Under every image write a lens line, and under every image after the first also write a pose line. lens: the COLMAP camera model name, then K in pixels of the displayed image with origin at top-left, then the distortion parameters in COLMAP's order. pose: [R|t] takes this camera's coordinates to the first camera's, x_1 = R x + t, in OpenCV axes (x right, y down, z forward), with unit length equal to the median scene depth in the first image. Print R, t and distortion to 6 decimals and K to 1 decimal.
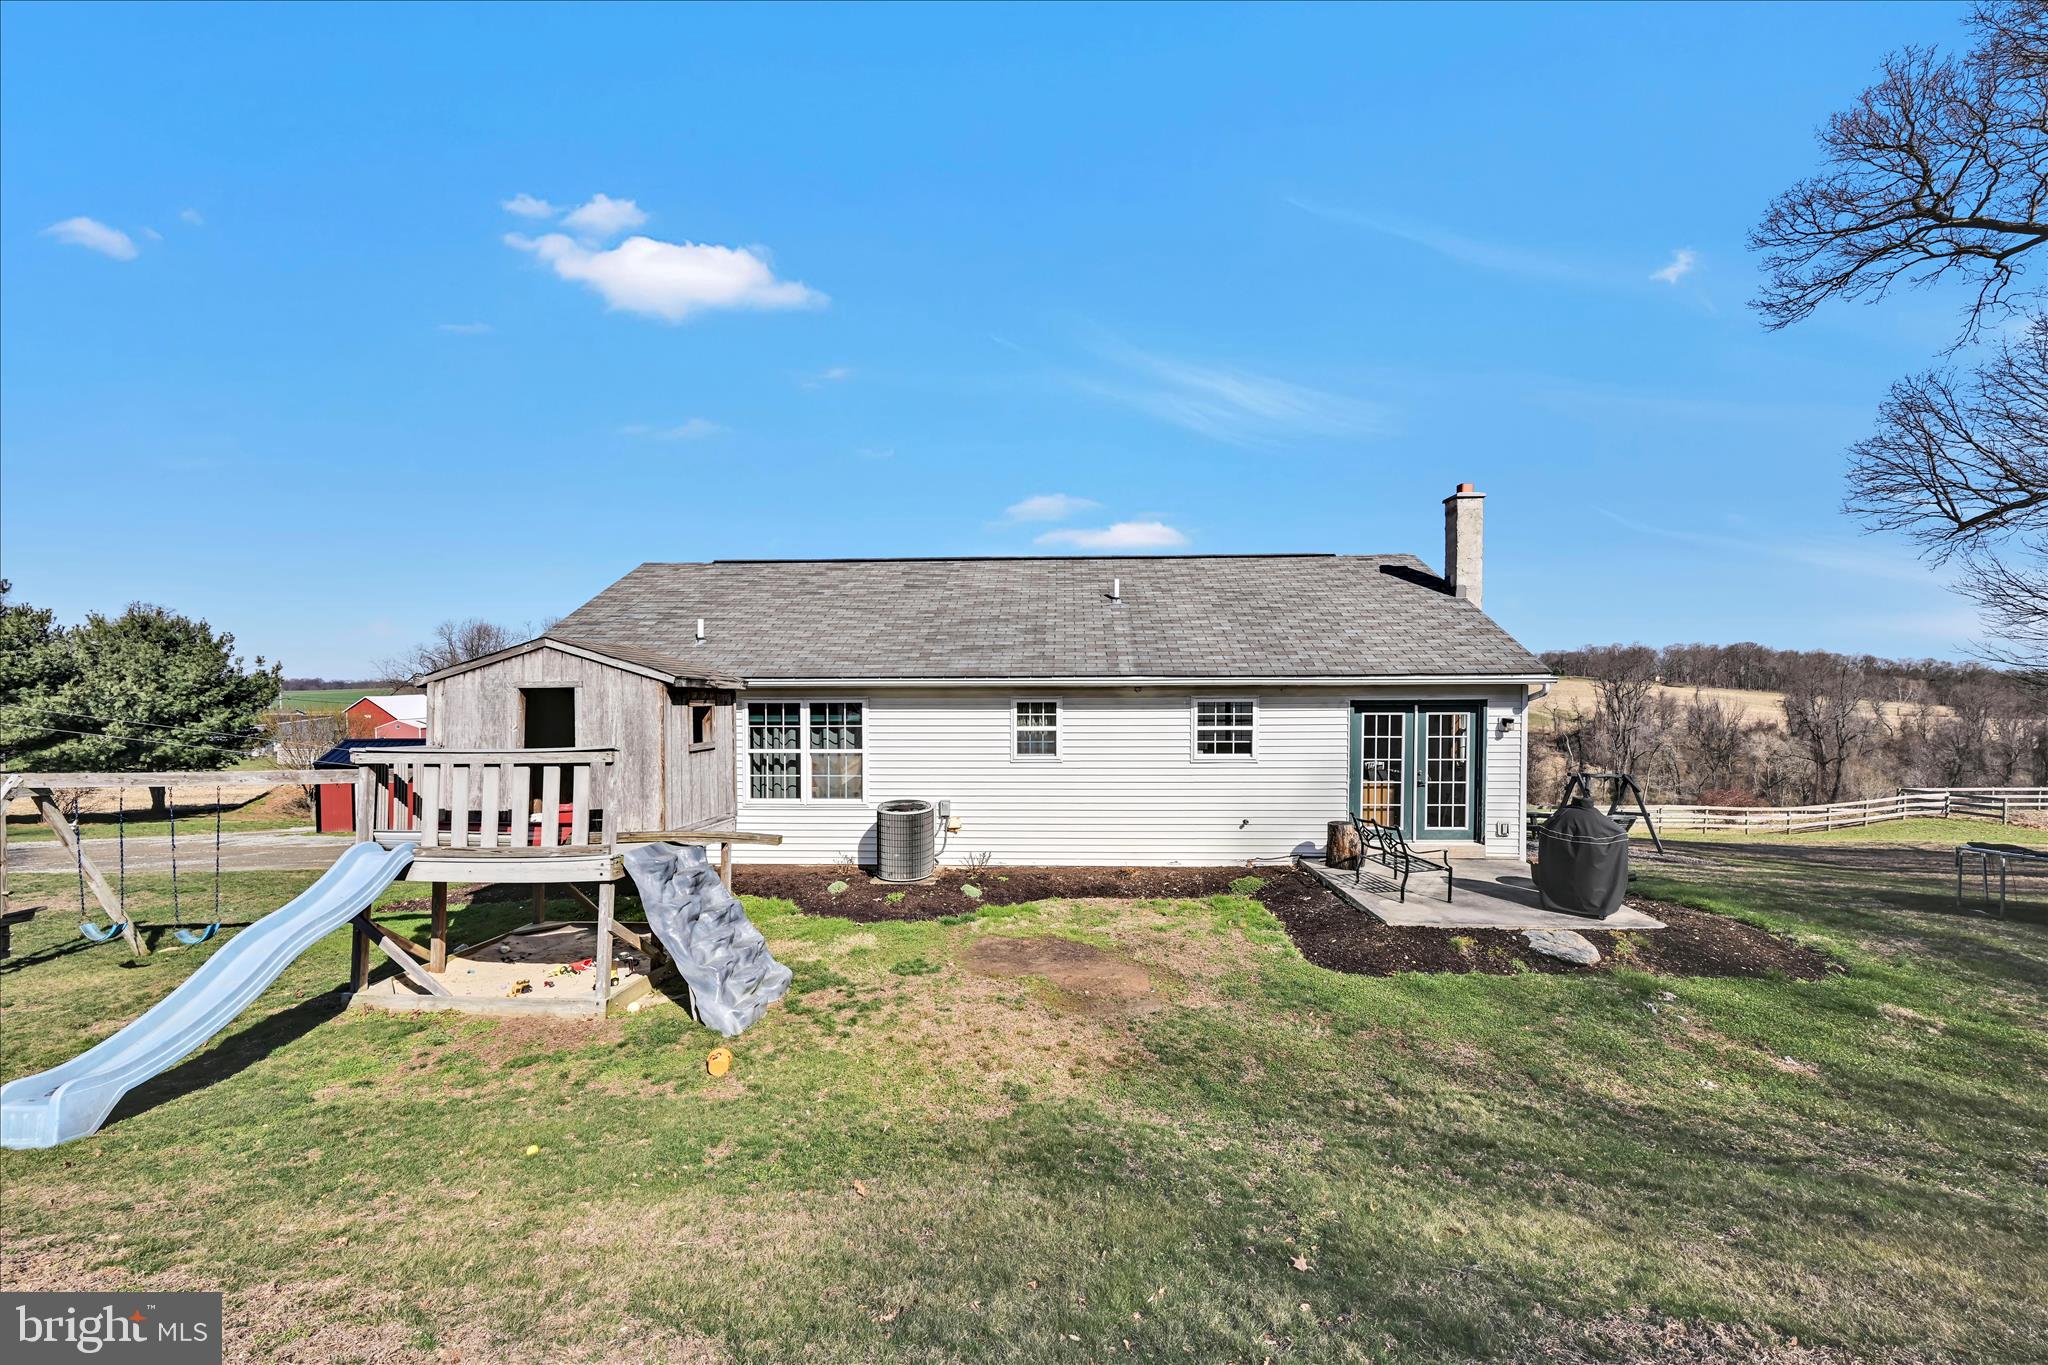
lens RADIAL K [[812.5, 0, 1032.1], [0, 812.5, 680.3], [0, 0, 1]] dist [-0.001029, 0.000013]
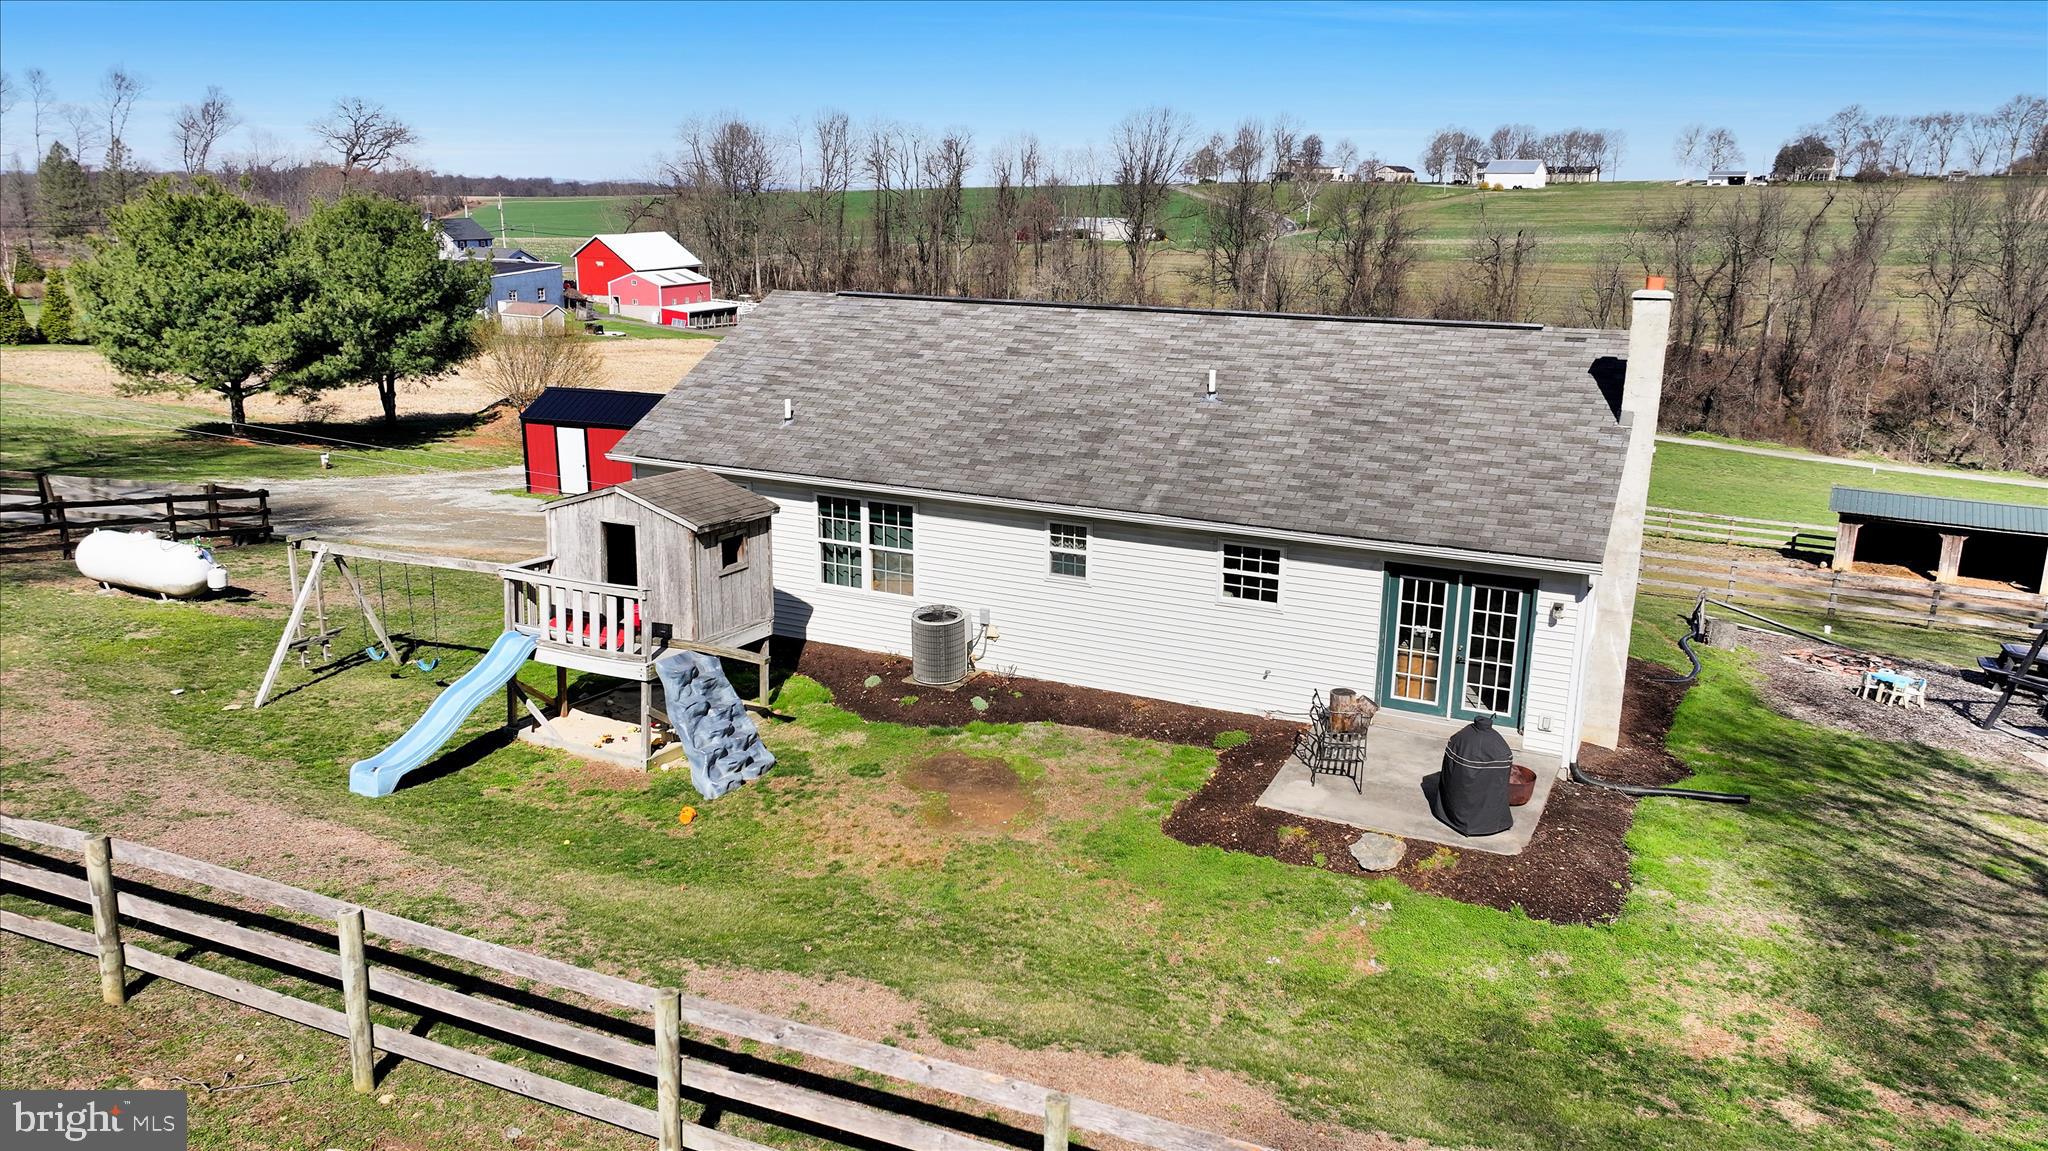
lens RADIAL K [[1383.3, 0, 1022.7], [0, 1383.3, 511.0], [0, 0, 1]] dist [0.001531, -0.000750]
pose [[0.923403, 0.096934, -0.371391, 0.583916], [-0.019523, 0.978195, 0.206771, -0.339800], [0.383336, -0.183682, 0.905160, -0.538377]]
